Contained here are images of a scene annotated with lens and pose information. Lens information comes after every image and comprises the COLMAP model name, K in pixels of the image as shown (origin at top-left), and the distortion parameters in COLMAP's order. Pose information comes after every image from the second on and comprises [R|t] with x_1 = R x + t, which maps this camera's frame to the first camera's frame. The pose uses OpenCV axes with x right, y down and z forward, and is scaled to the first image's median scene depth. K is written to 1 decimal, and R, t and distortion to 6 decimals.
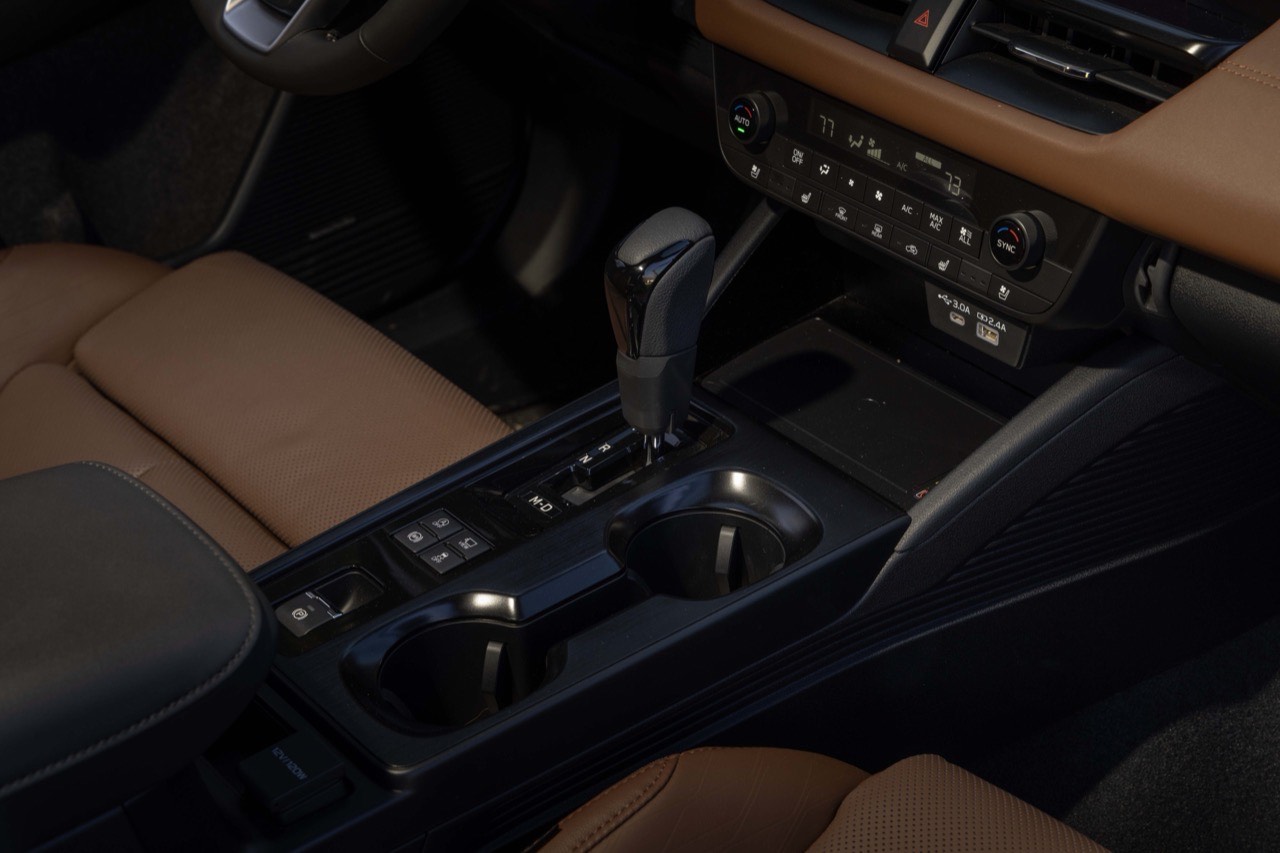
lens RADIAL K [[2322.7, 0, 640.8], [0, 2322.7, 419.3], [0, 0, 1]] dist [0.059143, 0.000000]
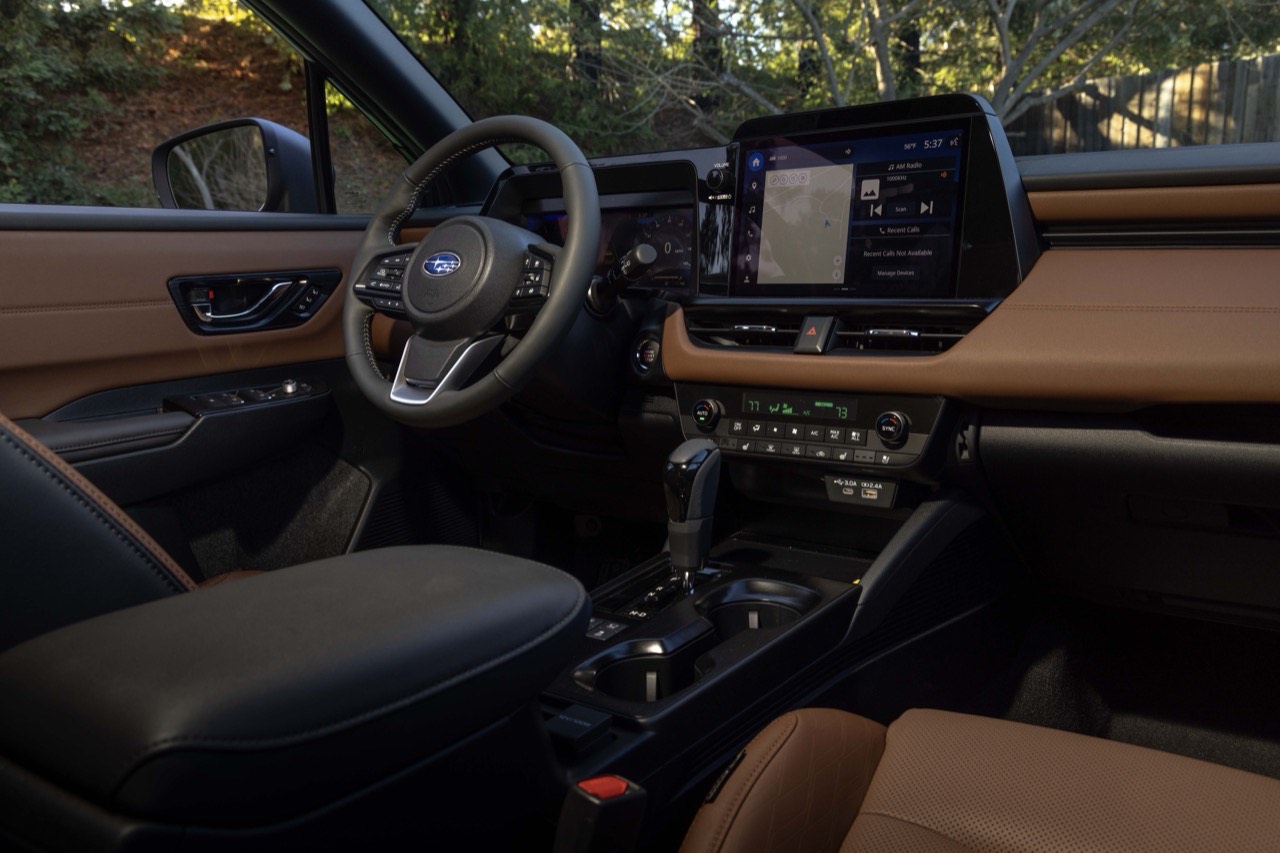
lens RADIAL K [[1089.3, 0, 637.7], [0, 1089.3, 431.6], [0, 0, 1]] dist [-0.013840, 0.002339]
pose [[0.964460, -0.038848, 0.261357, -0.247727], [0.134740, 0.923171, -0.360000, 0.201634], [-0.227292, 0.382421, 0.895596, 0.260435]]
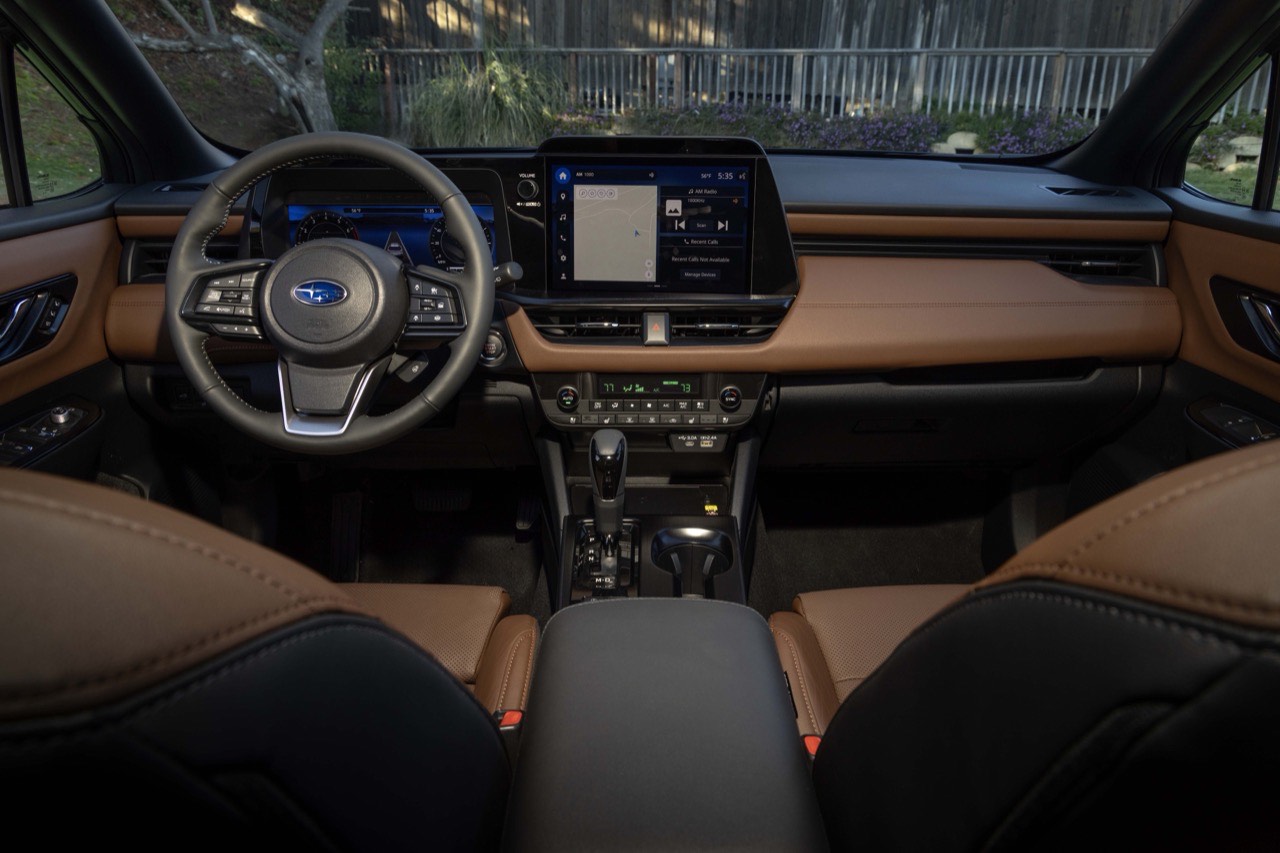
lens RADIAL K [[848.8, 0, 651.3], [0, 848.8, 417.2], [0, 0, 1]] dist [0.012621, 0.001828]
pose [[0.607347, -0.245588, 0.755524, -0.567477], [0.390578, 0.920451, -0.014777, -0.072663], [-0.691794, 0.304066, 0.654955, 0.440343]]
